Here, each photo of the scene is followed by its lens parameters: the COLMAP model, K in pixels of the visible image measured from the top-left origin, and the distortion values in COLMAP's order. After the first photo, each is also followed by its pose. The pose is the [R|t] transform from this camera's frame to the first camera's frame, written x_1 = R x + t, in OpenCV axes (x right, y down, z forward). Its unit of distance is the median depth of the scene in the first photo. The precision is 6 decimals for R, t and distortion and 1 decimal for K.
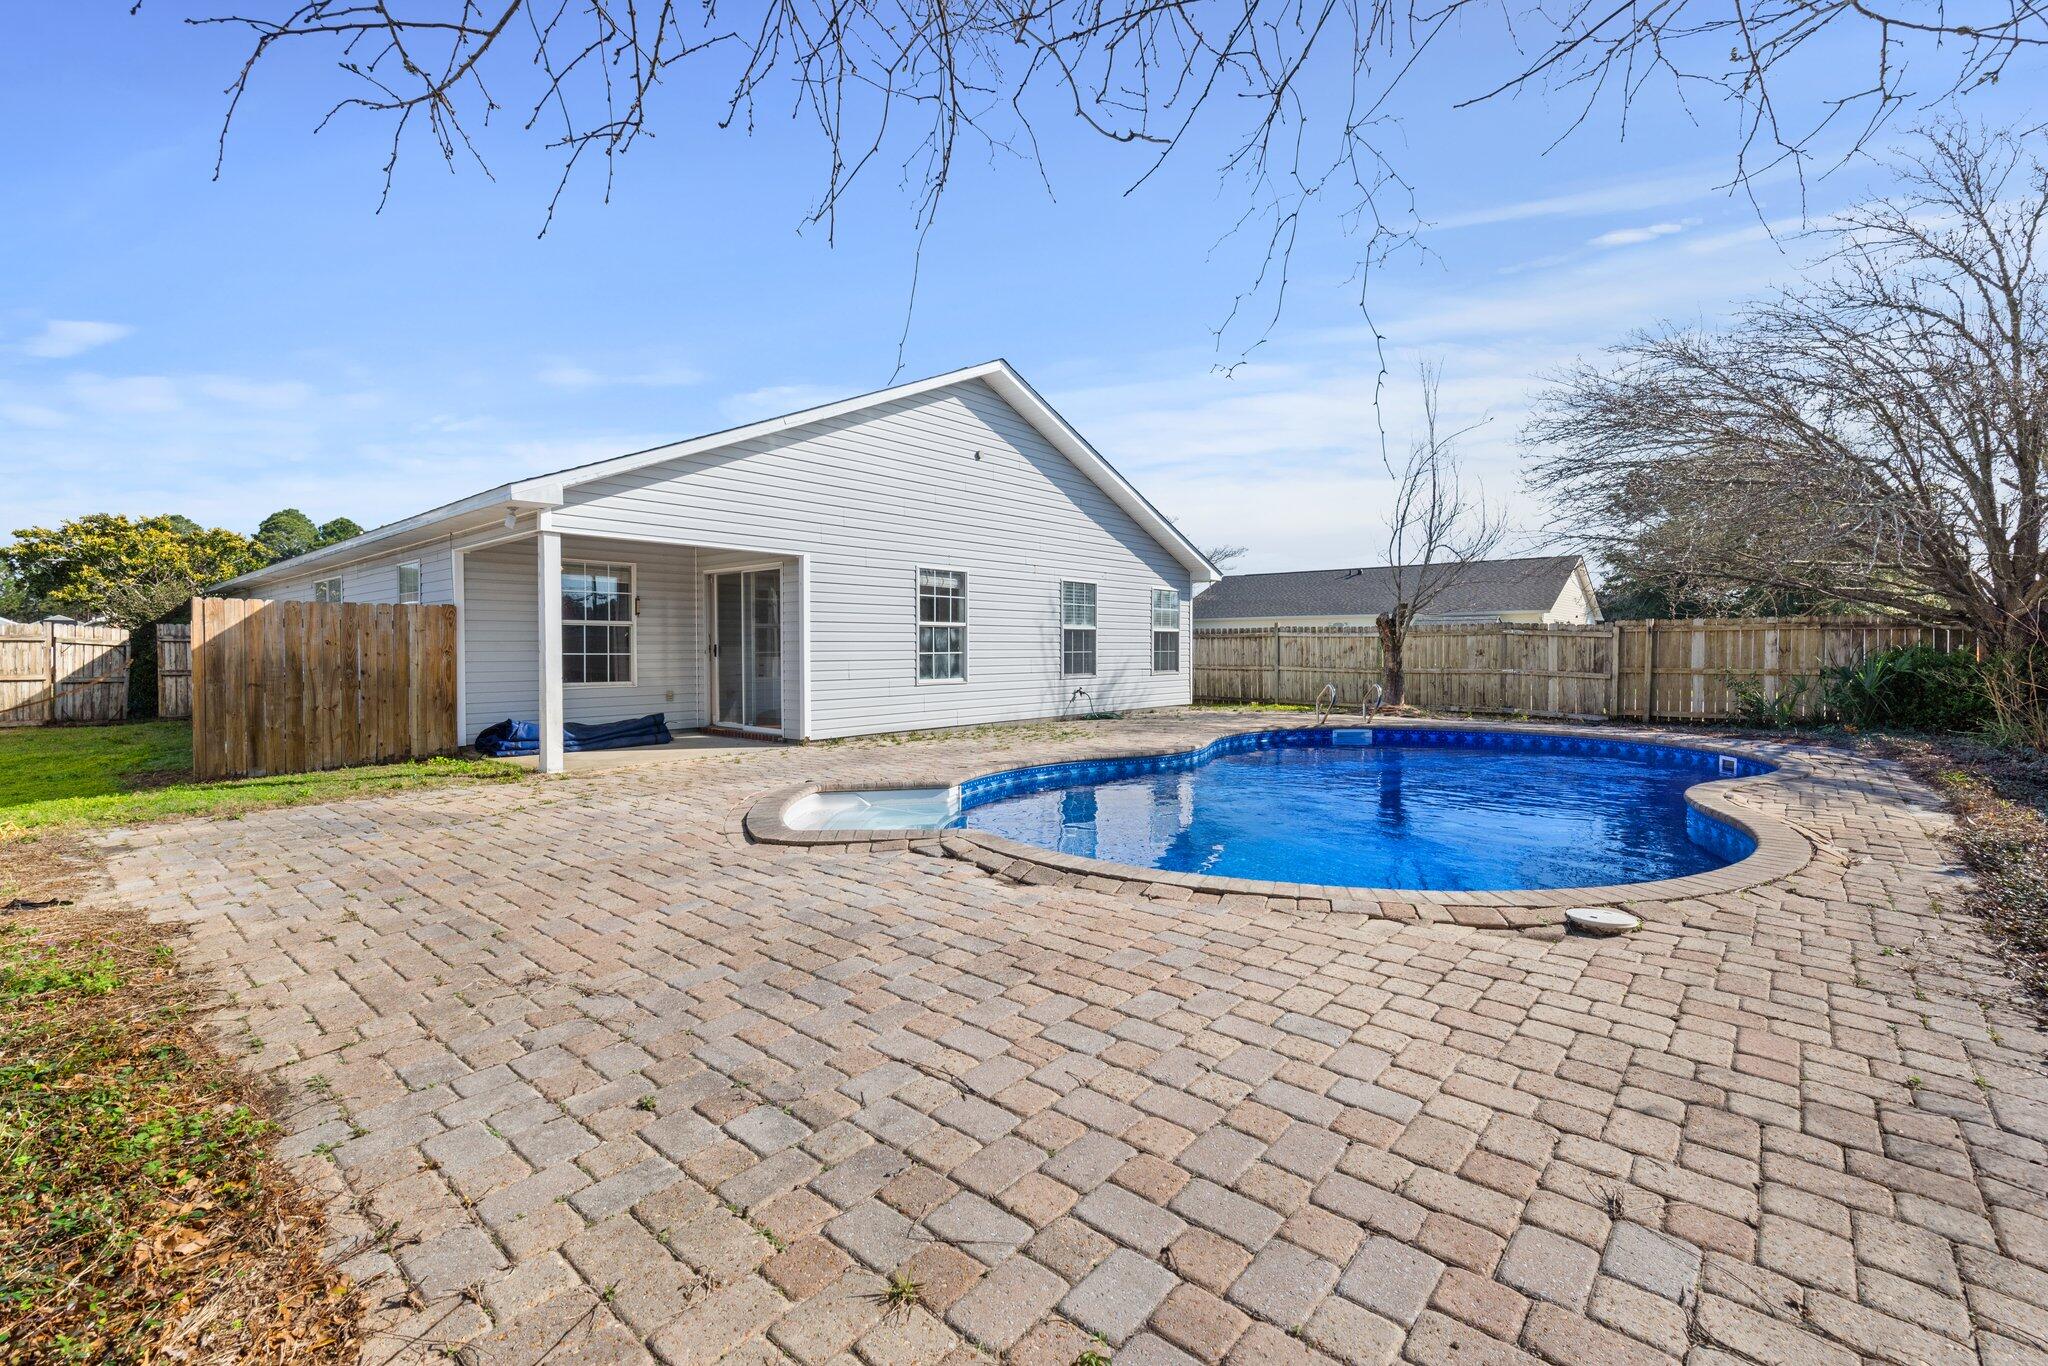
lens RADIAL K [[888.8, 0, 1022.3], [0, 888.8, 686.1], [0, 0, 1]] dist [-0.002764, -0.000142]
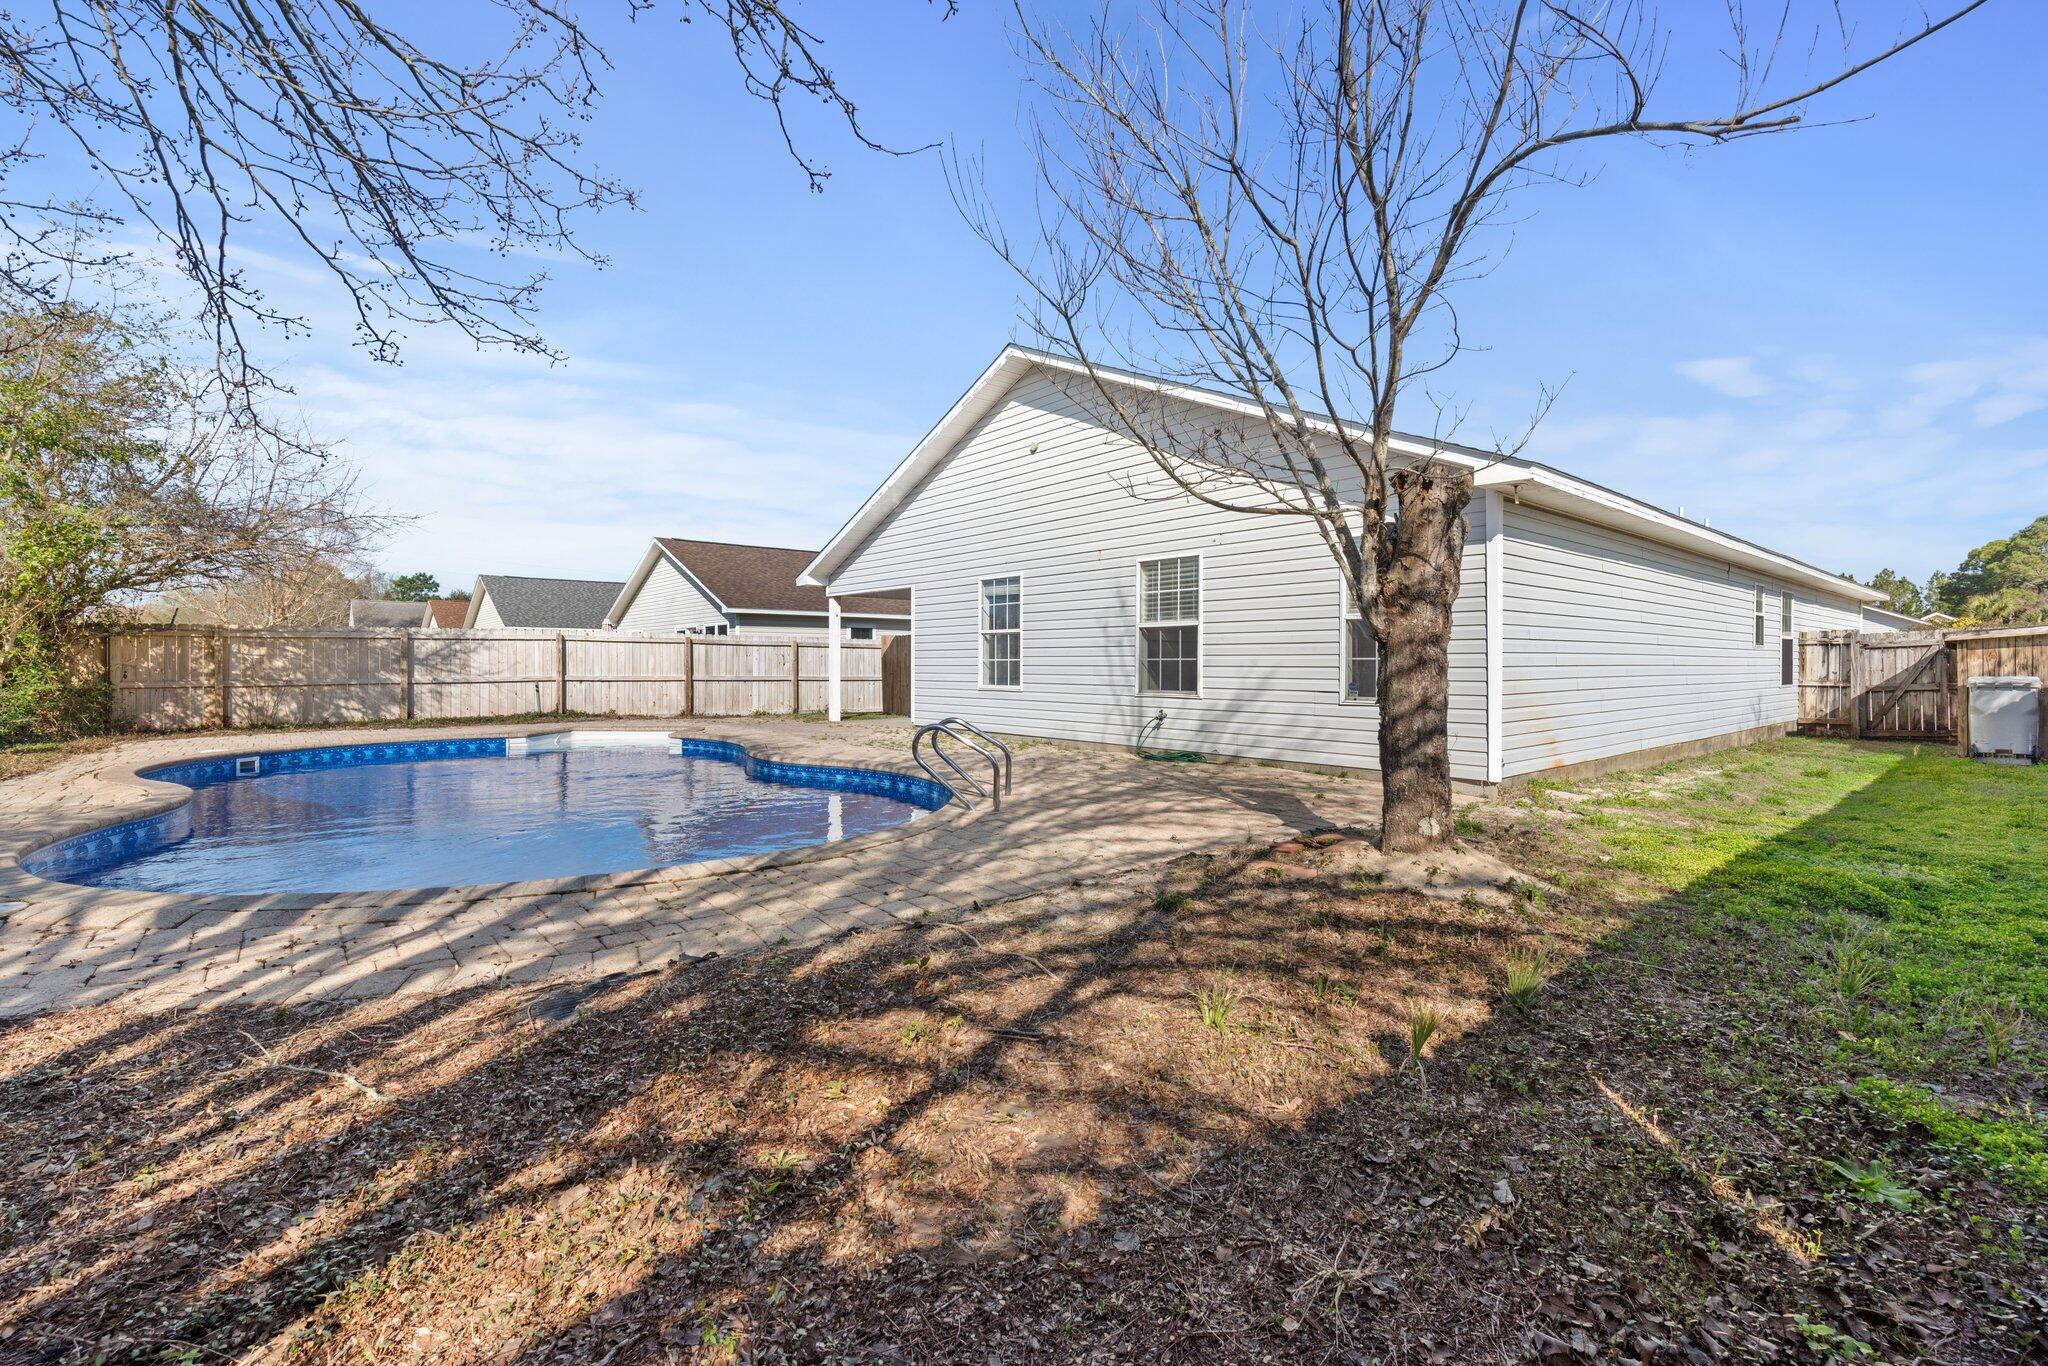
lens RADIAL K [[888.8, 0, 1027.3], [0, 888.8, 662.5], [0, 0, 1]] dist [-0.002764, -0.000142]
pose [[-0.146692, 0.008159, -0.989149, 0.774758], [-0.037452, 0.999203, 0.013796, -0.041850], [0.988473, 0.039070, -0.146269, 1.003772]]
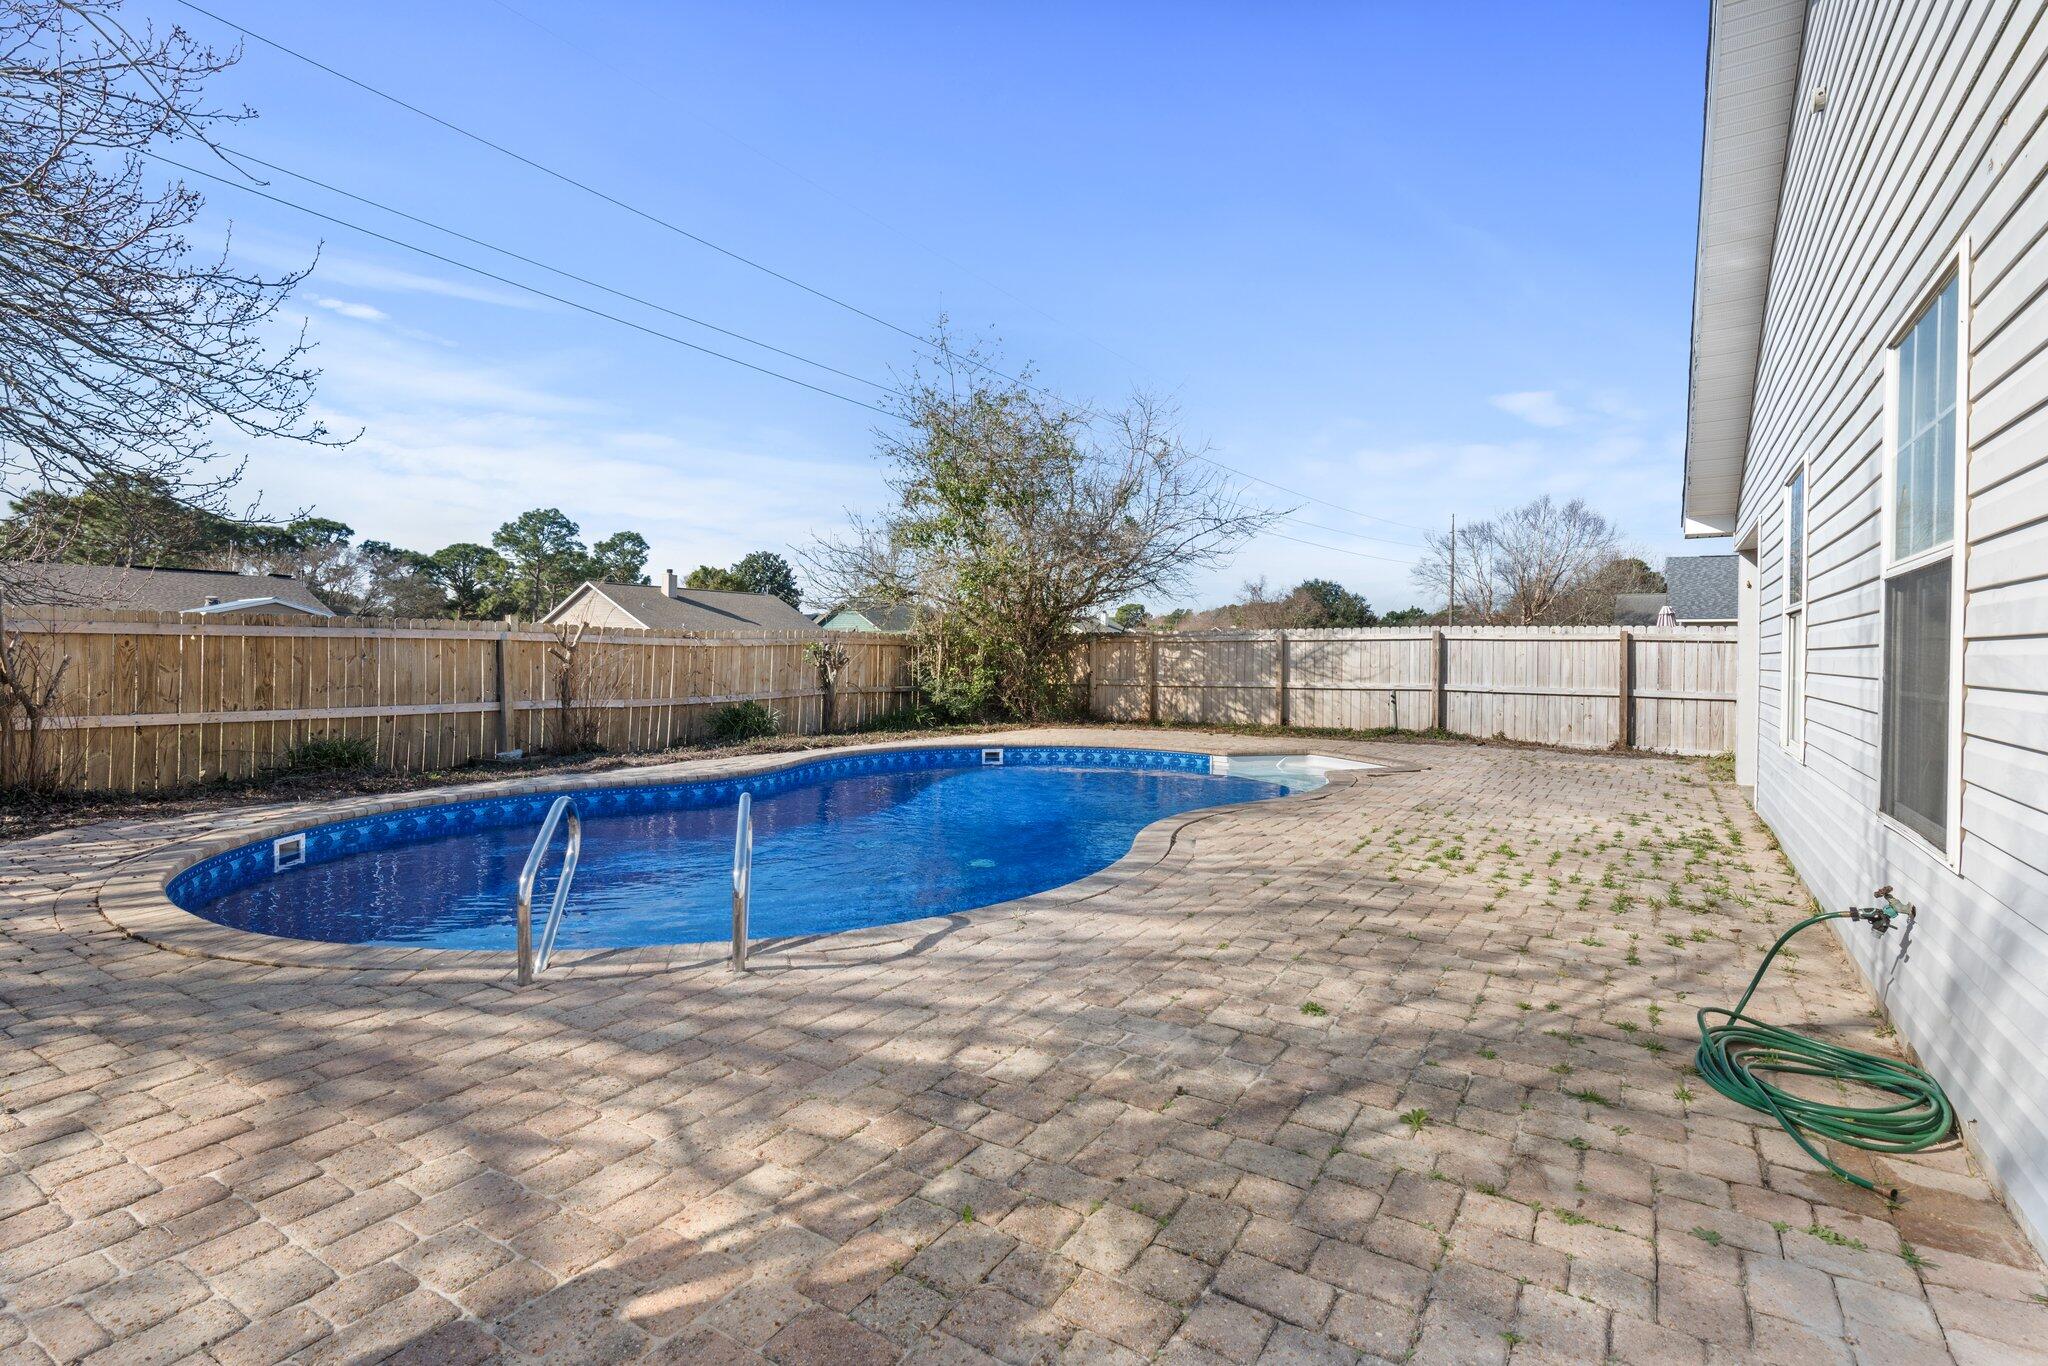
lens RADIAL K [[973.7, 0, 1026.6], [0, 973.7, 670.5], [0, 0, 1]] dist [0.000860, 0.000027]
pose [[-0.988372, 0.002053, -0.152041, 0.266254], [-0.006551, 0.998406, 0.056067, -0.054875], [0.151913, 0.056411, -0.986783, 1.170581]]
